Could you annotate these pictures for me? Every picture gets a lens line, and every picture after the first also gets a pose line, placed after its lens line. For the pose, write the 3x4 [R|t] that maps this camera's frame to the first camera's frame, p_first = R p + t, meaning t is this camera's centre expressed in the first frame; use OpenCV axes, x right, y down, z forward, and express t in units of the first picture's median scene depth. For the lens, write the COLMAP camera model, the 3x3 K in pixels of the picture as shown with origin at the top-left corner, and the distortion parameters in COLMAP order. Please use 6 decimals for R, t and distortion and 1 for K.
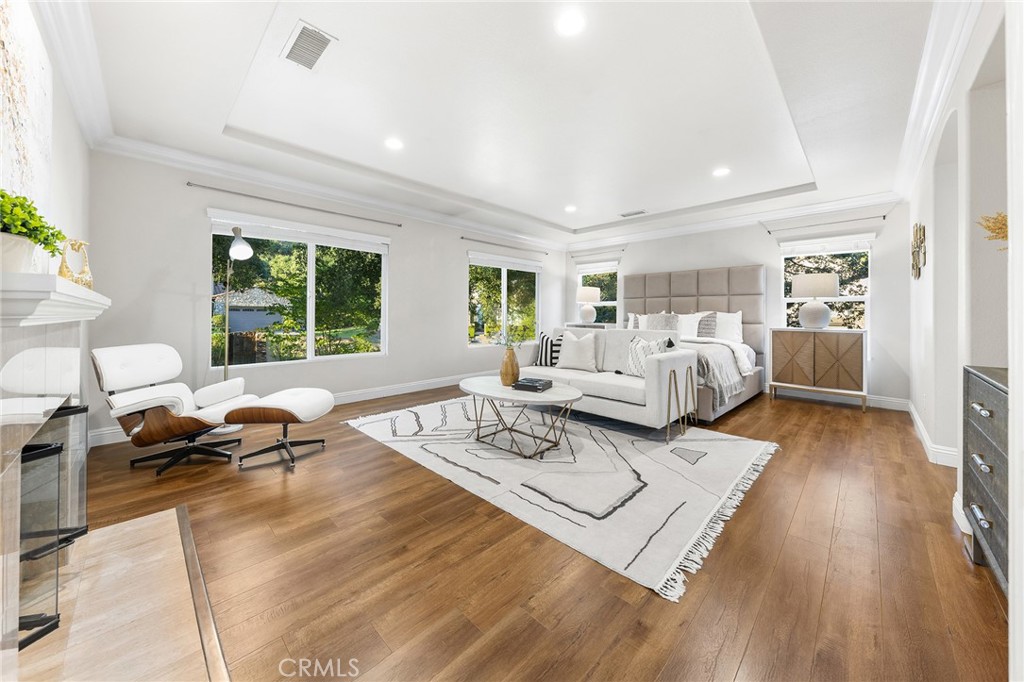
lens RADIAL K [[359.9, 0, 512.1], [0, 359.9, 308.0], [0, 0, 1]] dist [0.005578, 0.000040]
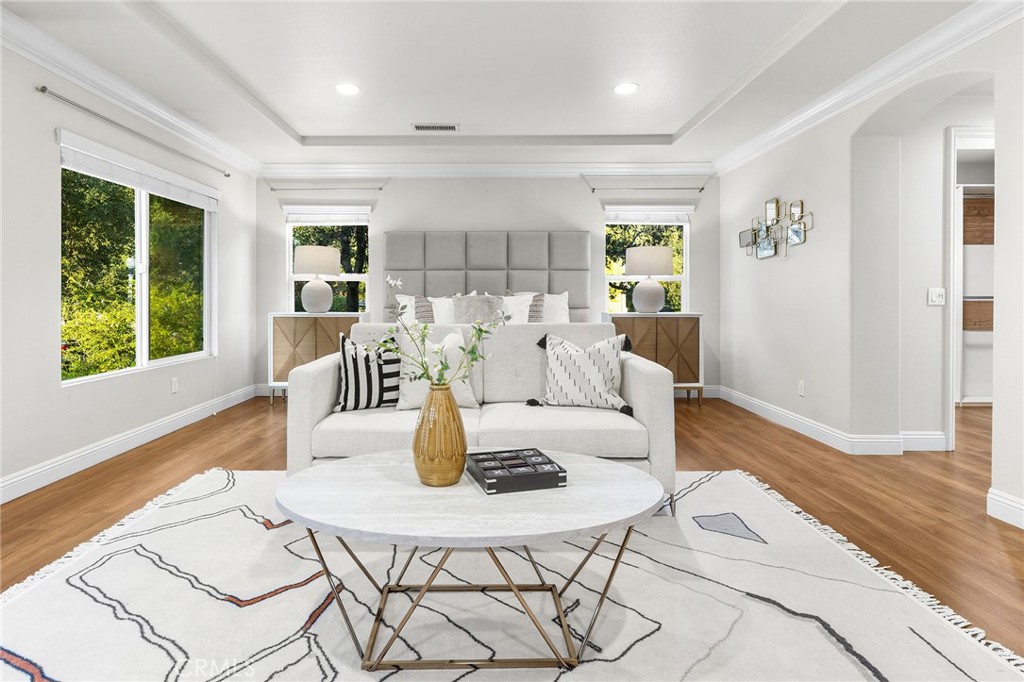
lens RADIAL K [[520.2, 0, 510.0], [0, 520.2, 298.5], [0, 0, 1]] dist [0.000323, -0.001143]
pose [[0.712591, -0.004851, 0.701563, -0.198804], [-0.010397, 0.999793, 0.017474, 0.005086], [-0.701502, -0.019746, 0.712394, 0.324363]]
